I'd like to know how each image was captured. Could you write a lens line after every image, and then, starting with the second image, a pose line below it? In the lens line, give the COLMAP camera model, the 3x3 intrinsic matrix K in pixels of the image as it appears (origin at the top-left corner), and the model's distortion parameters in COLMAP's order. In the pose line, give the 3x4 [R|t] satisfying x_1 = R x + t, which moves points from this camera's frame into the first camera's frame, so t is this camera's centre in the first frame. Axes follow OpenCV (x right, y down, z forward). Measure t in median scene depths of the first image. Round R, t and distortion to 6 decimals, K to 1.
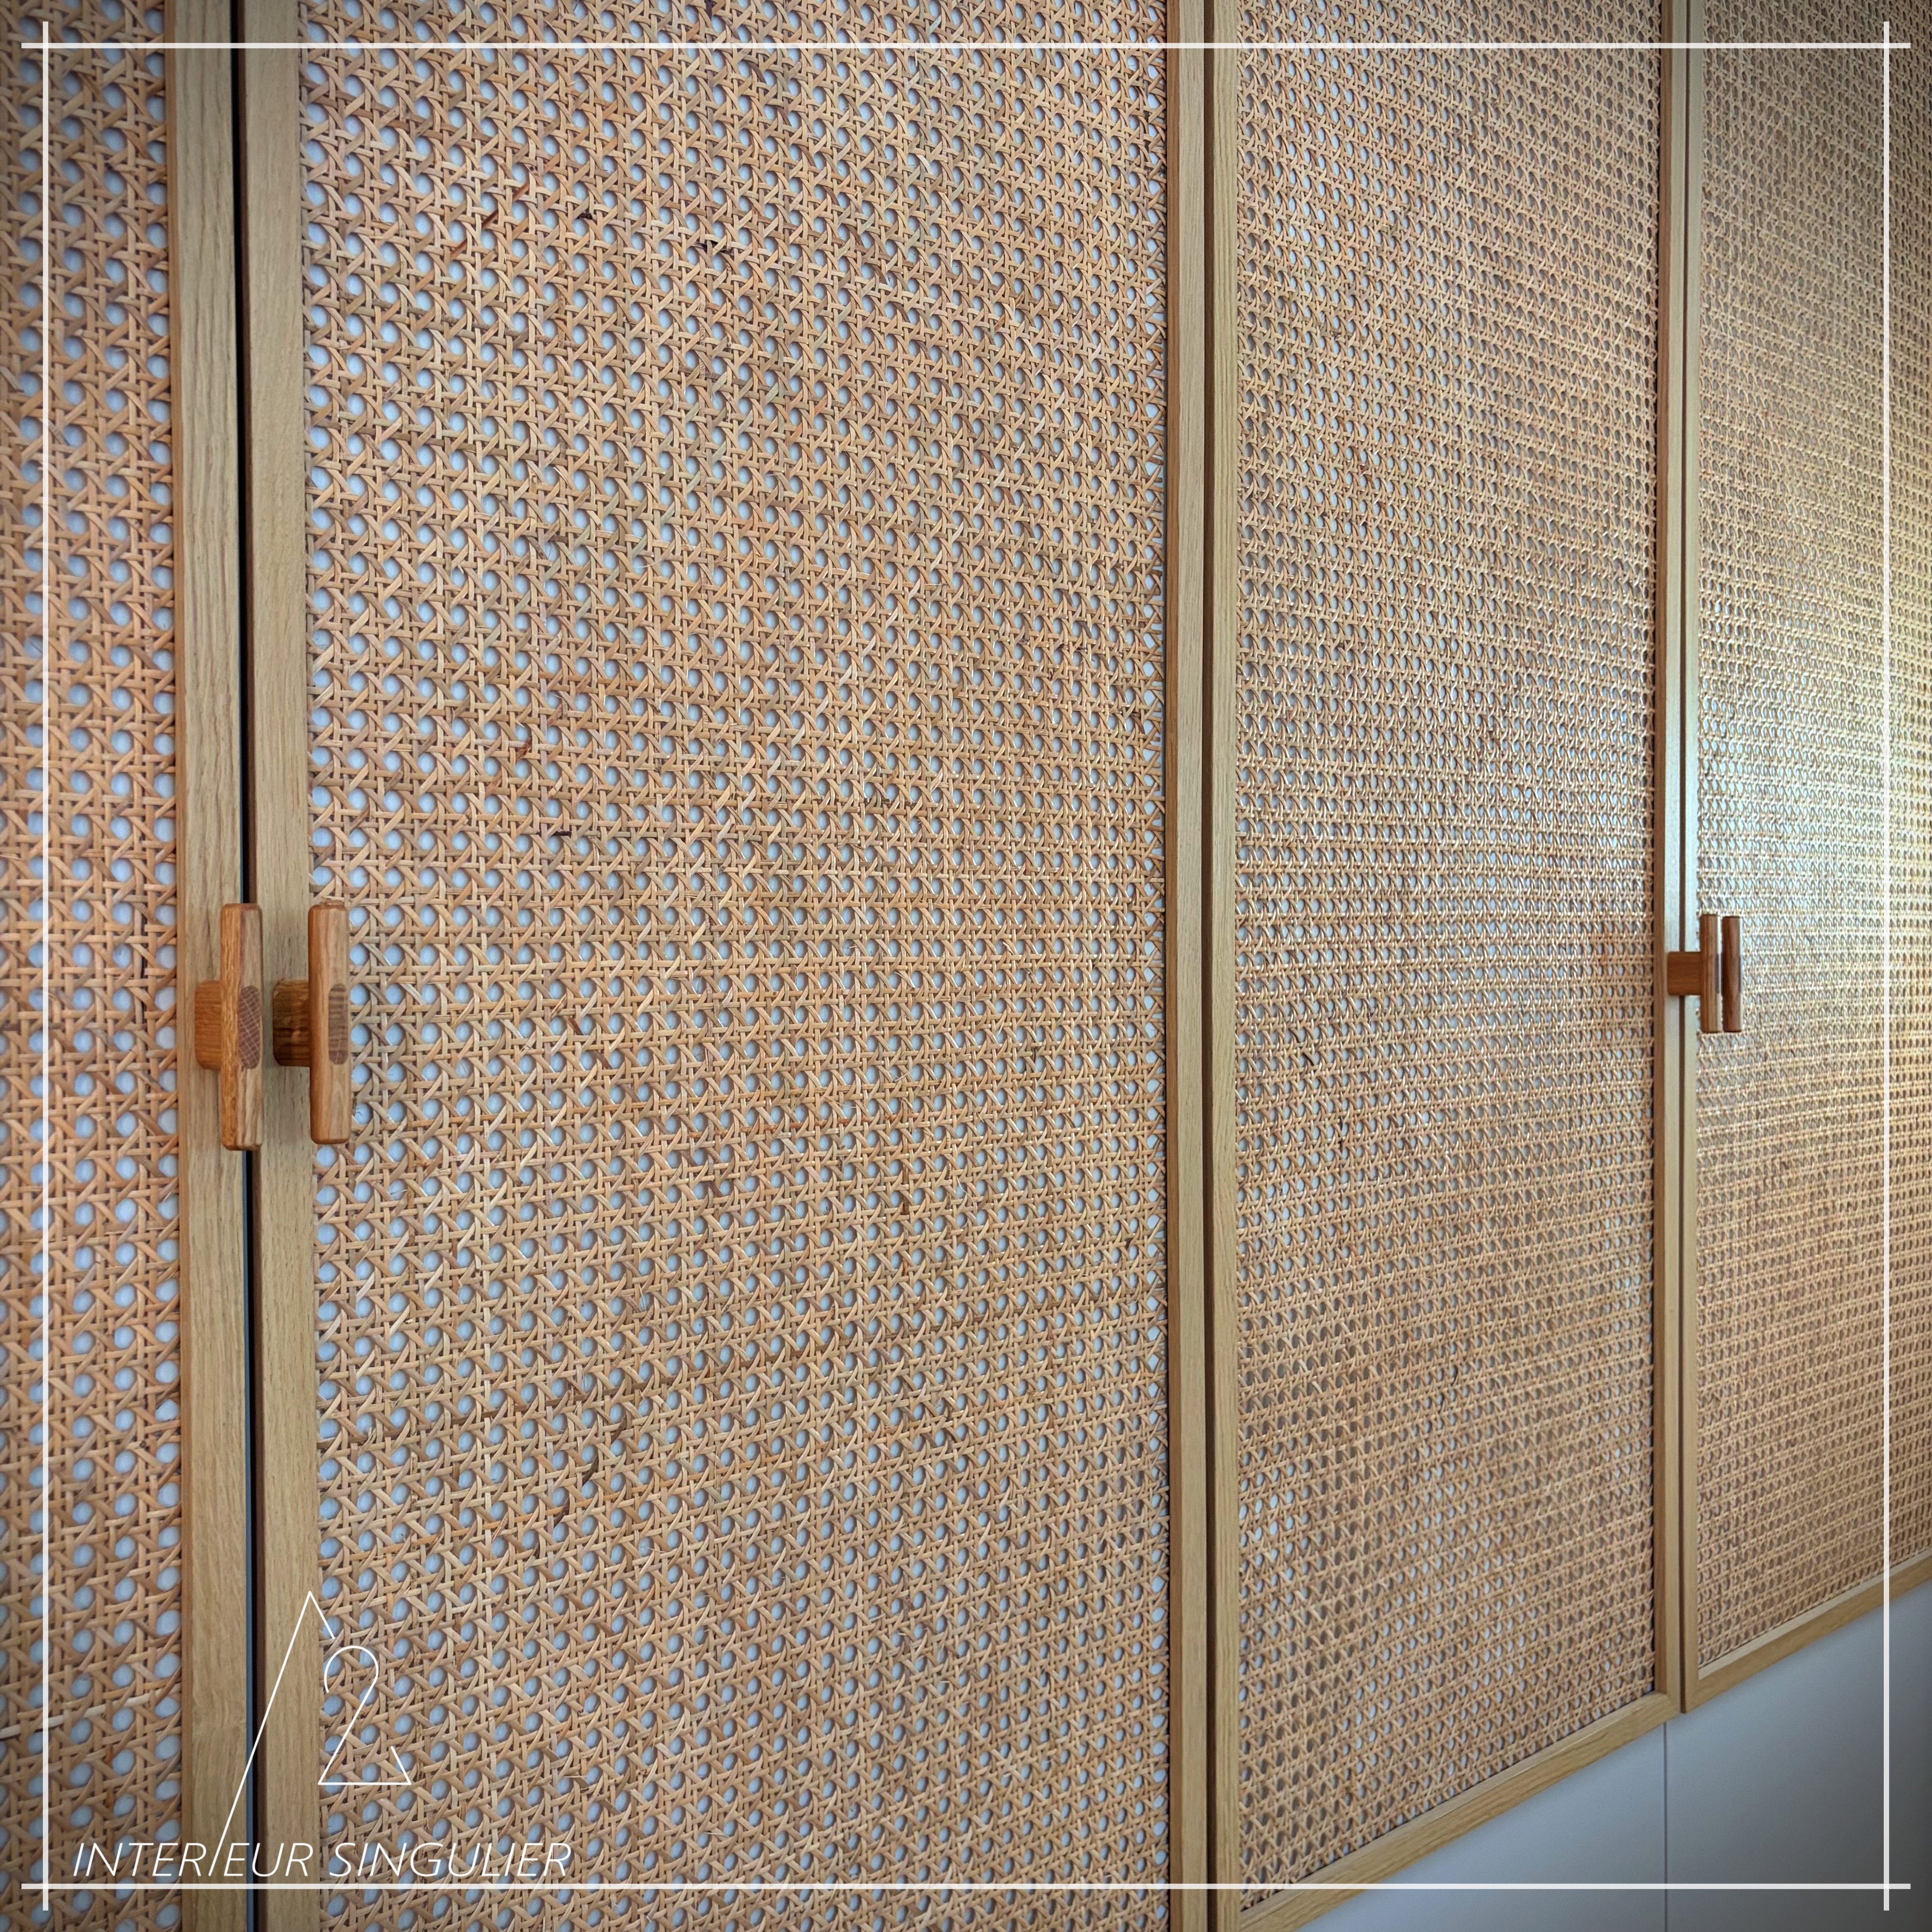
lens RADIAL K [[2024.5, 0, 963.6], [0, 2024.5, 969.4], [0, 0, 1]] dist [0.020821, 0.000000]
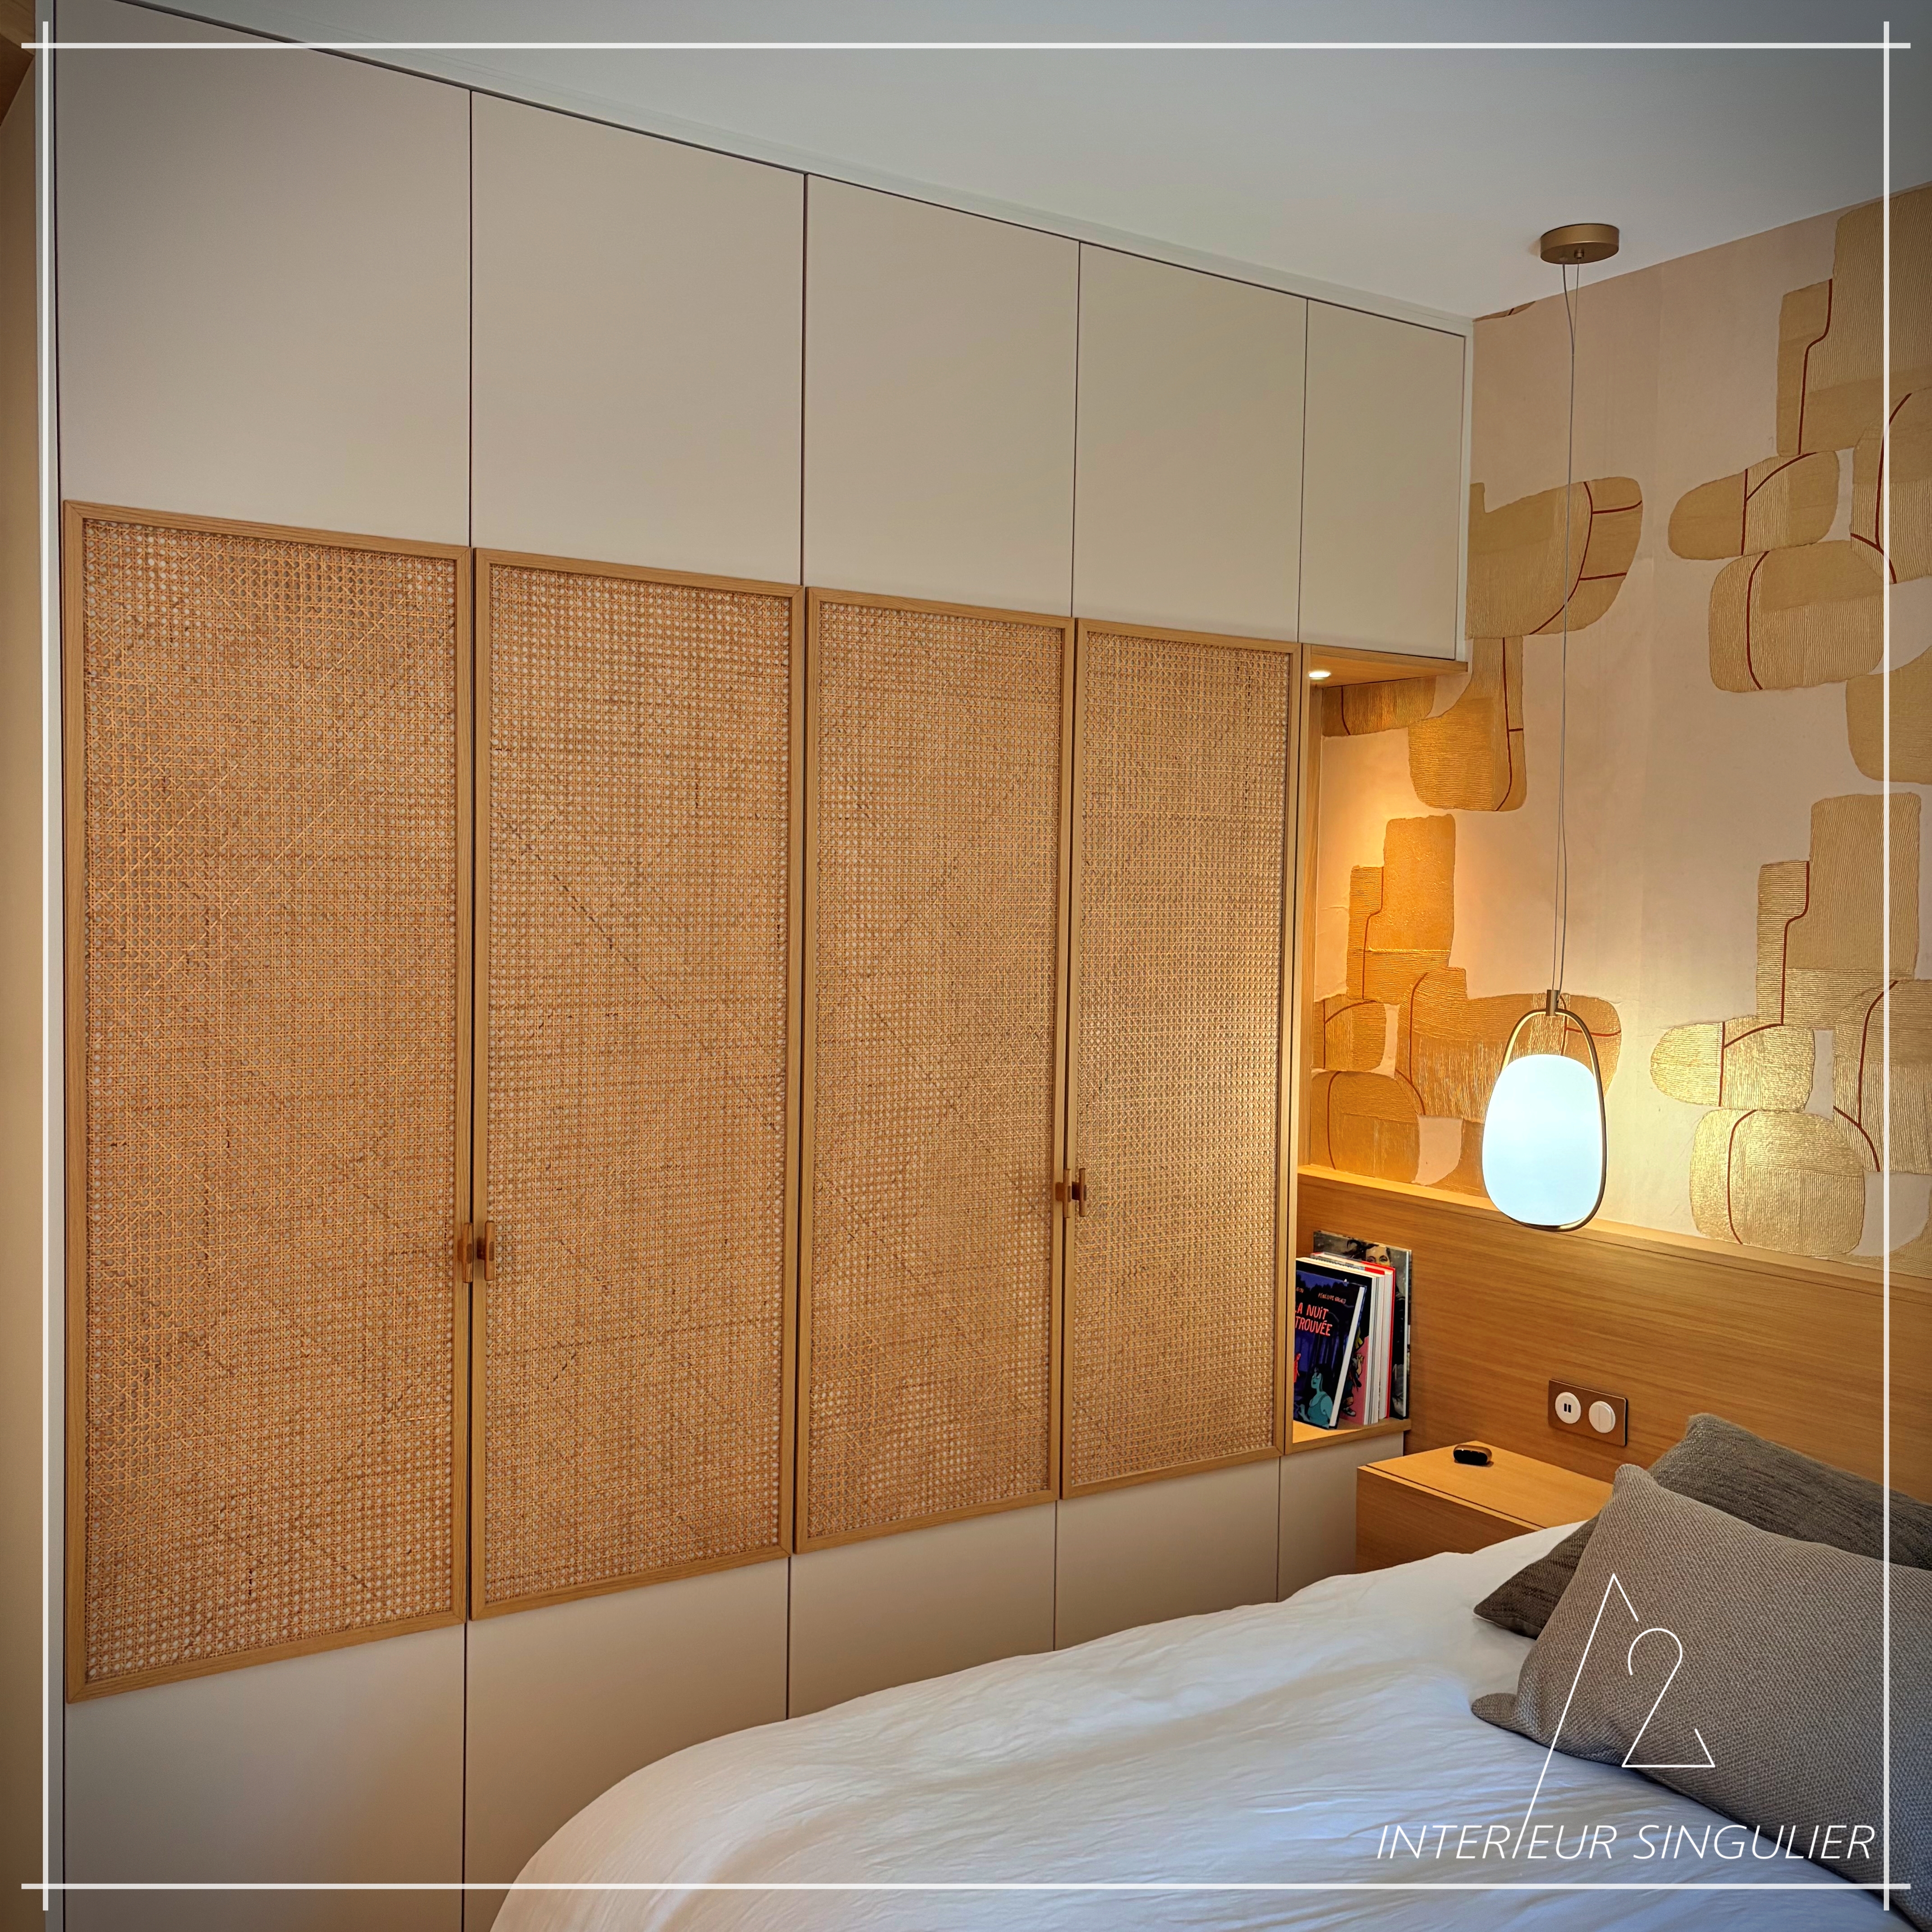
lens RADIAL K [[2024.5, 0, 975.7], [0, 2024.5, 961.2], [0, 0, 1]] dist [0.020821, 0.000000]
pose [[0.988769, 0.031529, -0.146089, 1.110622], [-0.027306, 0.999152, 0.030824, -0.641027], [0.146937, -0.026488, 0.988791, -2.586378]]
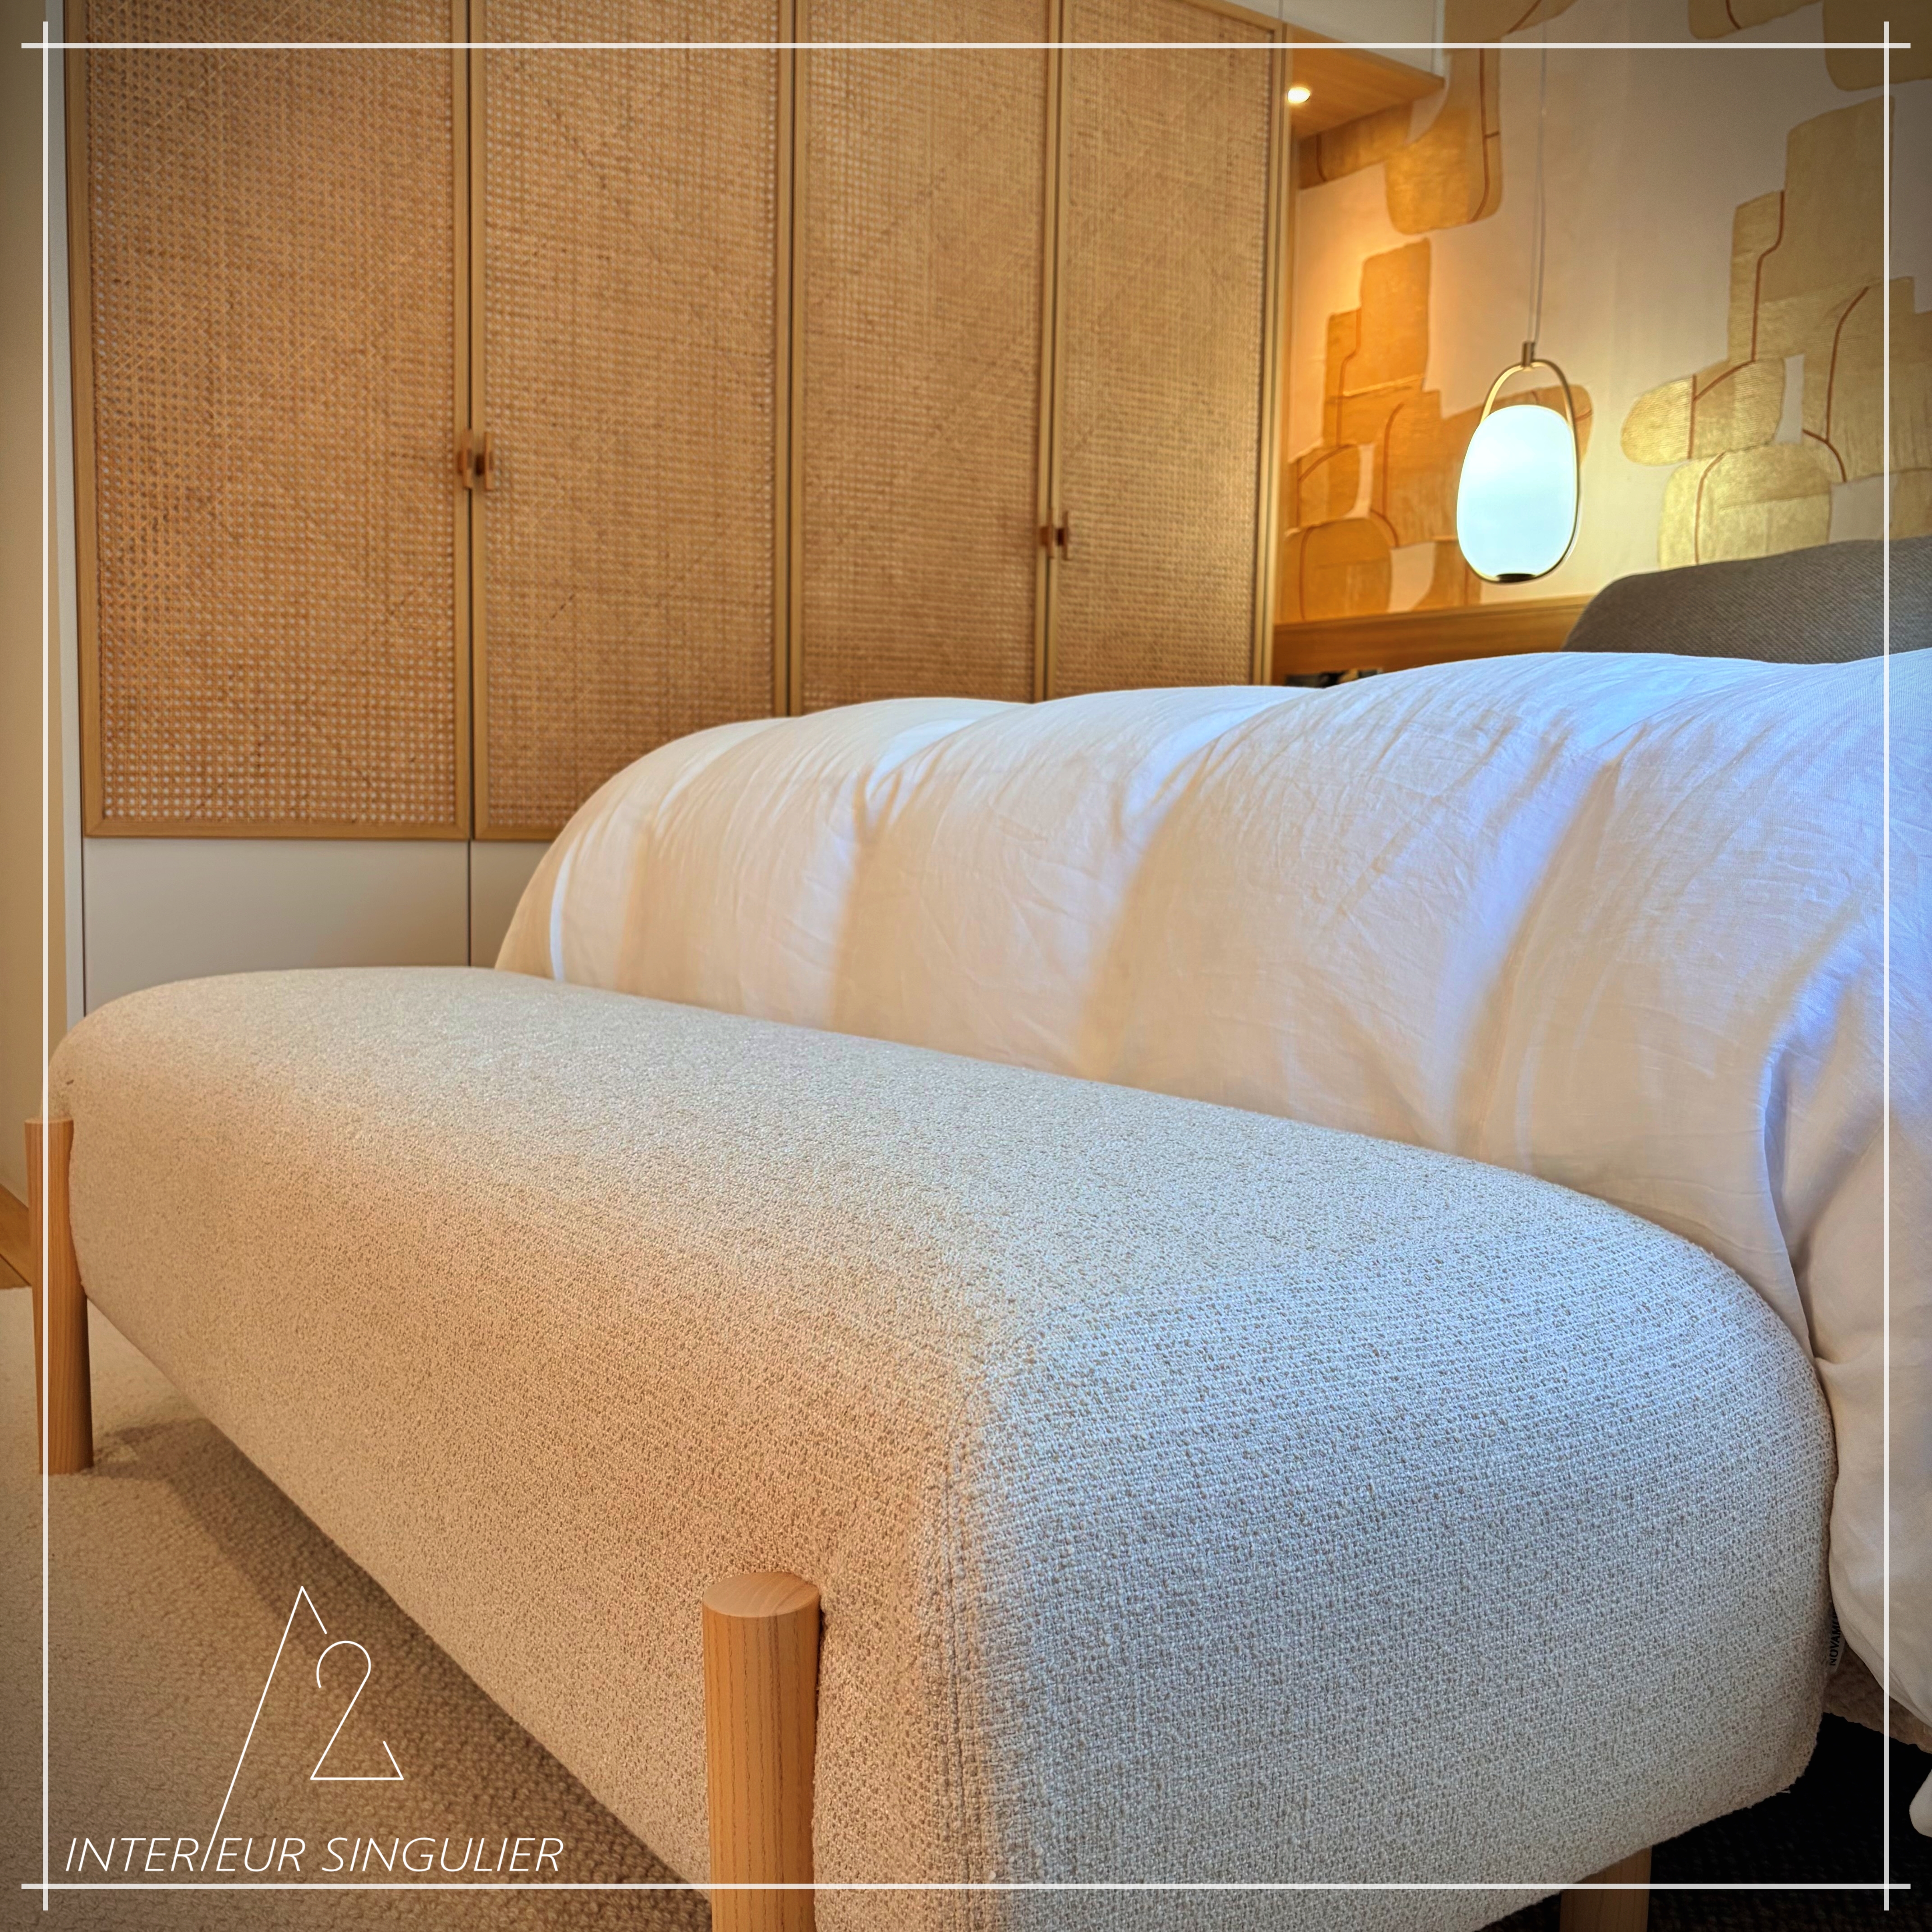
lens RADIAL K [[2024.5, 0, 961.5], [0, 2024.5, 971.8], [0, 0, 1]] dist [0.020821, 0.000000]
pose [[0.990885, 0.036152, -0.129771, 1.100476], [-0.027756, 0.997438, 0.065933, 0.695118], [0.131822, -0.061730, 0.989349, -2.734568]]
